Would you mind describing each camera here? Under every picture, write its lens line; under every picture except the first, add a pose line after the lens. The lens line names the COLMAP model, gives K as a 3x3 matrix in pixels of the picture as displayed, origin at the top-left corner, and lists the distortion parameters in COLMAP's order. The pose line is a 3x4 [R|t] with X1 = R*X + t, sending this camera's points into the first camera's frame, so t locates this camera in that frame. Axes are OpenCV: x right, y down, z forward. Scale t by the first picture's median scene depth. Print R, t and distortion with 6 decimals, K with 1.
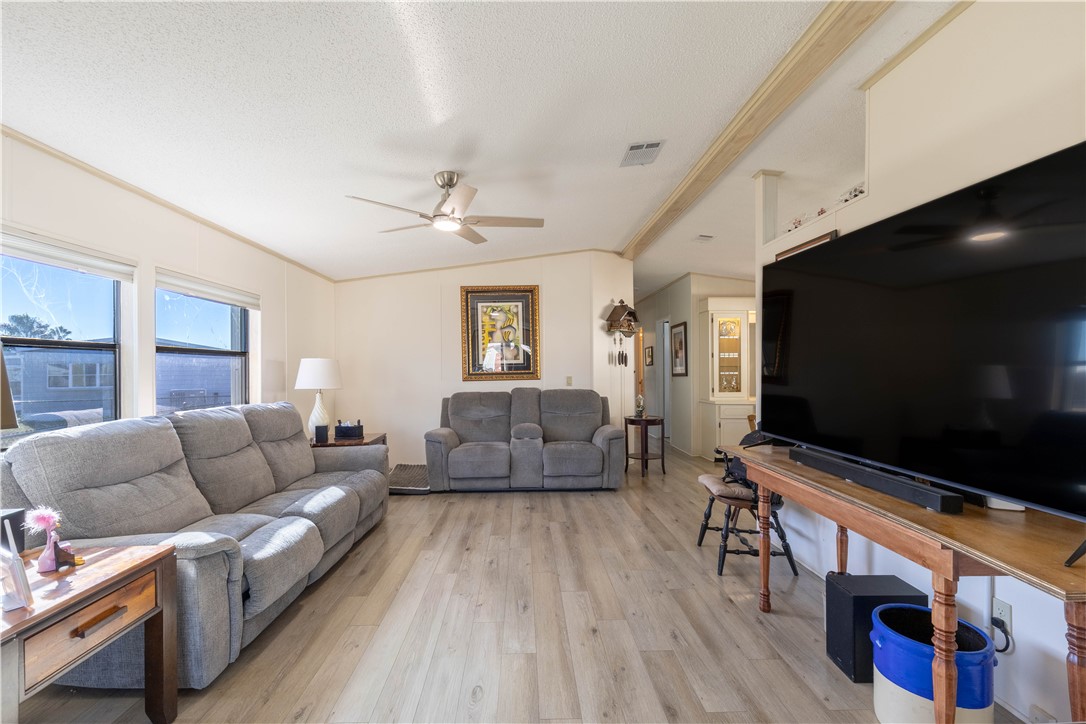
lens RADIAL K [[487.0, 0, 542.1], [0, 487.0, 364.7], [0, 0, 1]] dist [0.010254, -0.001765]
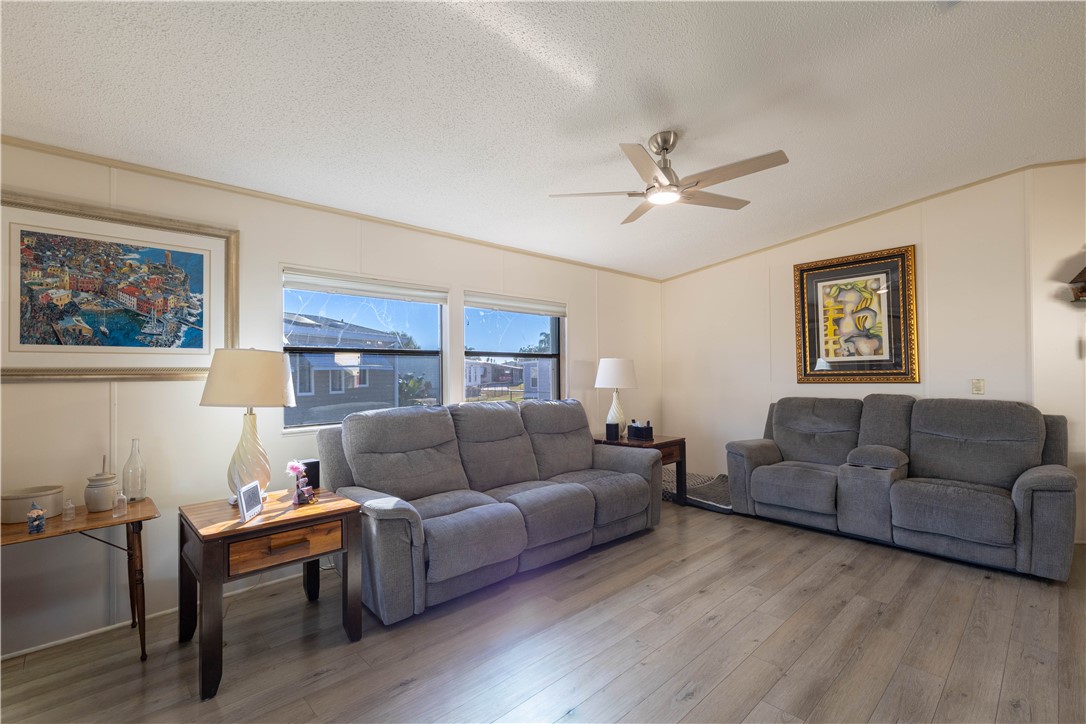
lens RADIAL K [[487.0, 0, 543.4], [0, 487.0, 365.0], [0, 0, 1]] dist [0.010254, -0.001765]
pose [[0.657322, -0.009752, -0.753547, 0.210032], [0.009927, 0.999942, -0.004281, 0.003766], [0.753545, -0.004666, 0.657380, 0.201003]]
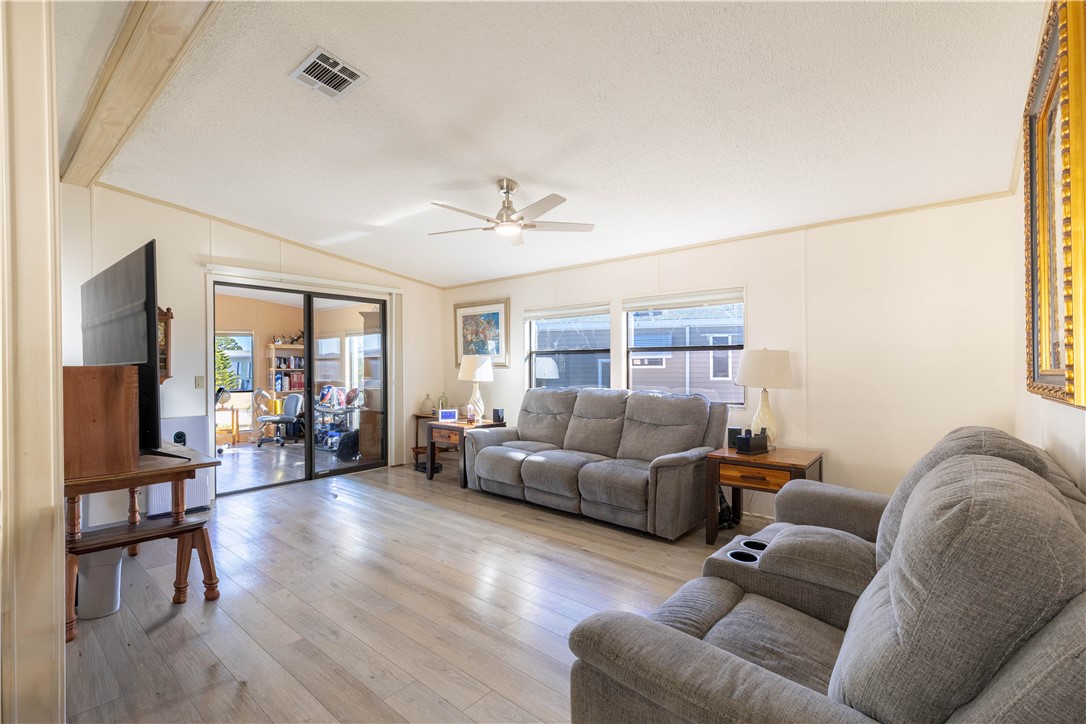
lens RADIAL K [[487.0, 0, 543.3], [0, 487.0, 366.1], [0, 0, 1]] dist [0.010254, -0.001765]
pose [[-0.679083, 0.013240, -0.733942, 0.377382], [0.016050, 0.999866, 0.003186, 0.007251], [0.733886, -0.009616, -0.679205, 1.243731]]
